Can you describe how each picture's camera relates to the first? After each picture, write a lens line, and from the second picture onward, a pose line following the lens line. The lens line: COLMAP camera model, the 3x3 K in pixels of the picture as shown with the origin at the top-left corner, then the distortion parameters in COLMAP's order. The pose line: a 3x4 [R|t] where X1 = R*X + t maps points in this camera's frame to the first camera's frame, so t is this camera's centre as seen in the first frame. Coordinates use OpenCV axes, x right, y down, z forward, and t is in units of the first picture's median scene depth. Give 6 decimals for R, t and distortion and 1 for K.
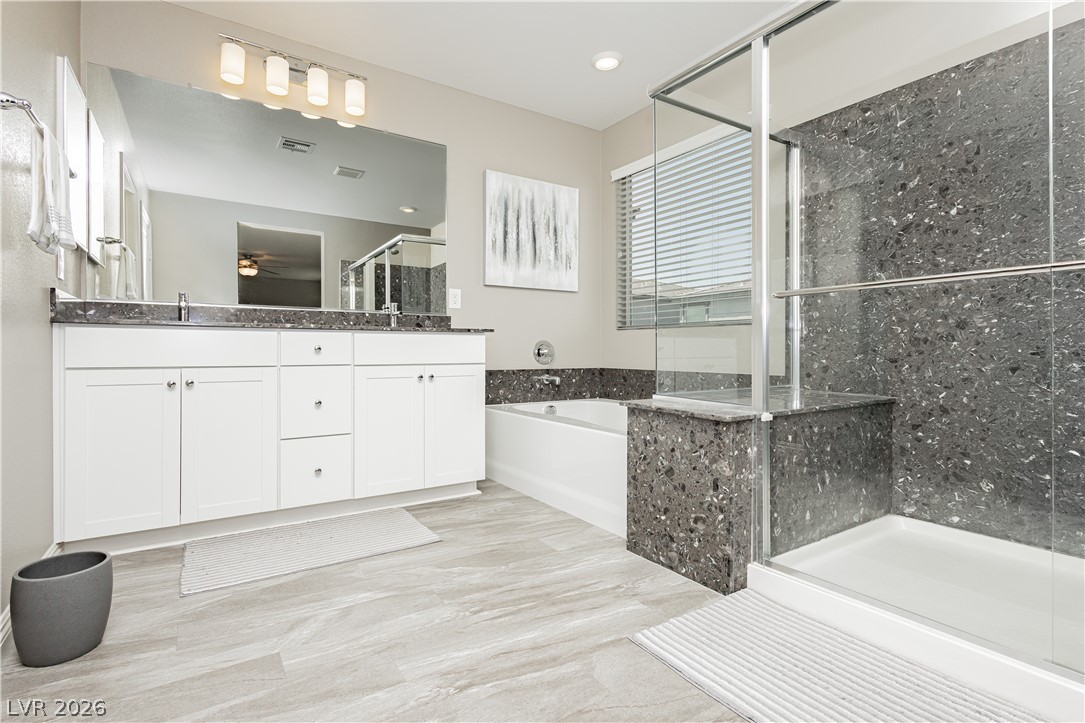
lens RADIAL K [[505.3, 0, 536.5], [0, 505.3, 354.4], [0, 0, 1]] dist [0.001465, -0.000149]
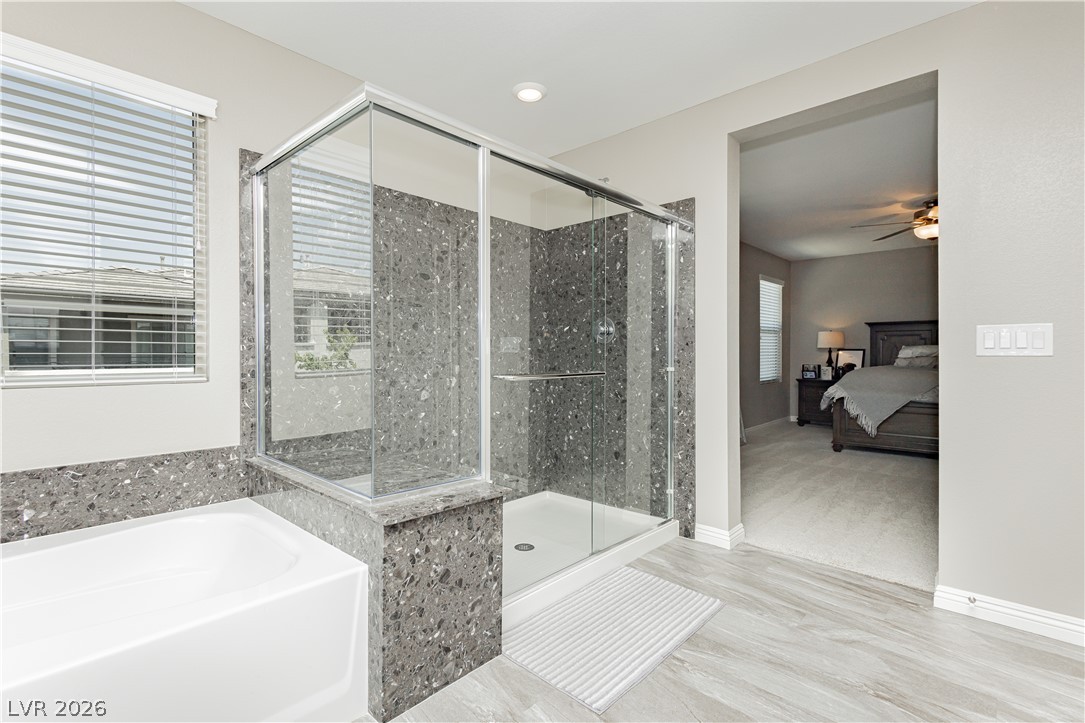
lens RADIAL K [[505.3, 0, 537.8], [0, 505.3, 360.3], [0, 0, 1]] dist [0.001465, -0.000149]
pose [[-0.232872, -0.010525, 0.972450, -0.613266], [0.008993, 0.999875, 0.012975, -0.148263], [-0.972466, 0.011766, -0.232748, 1.033238]]
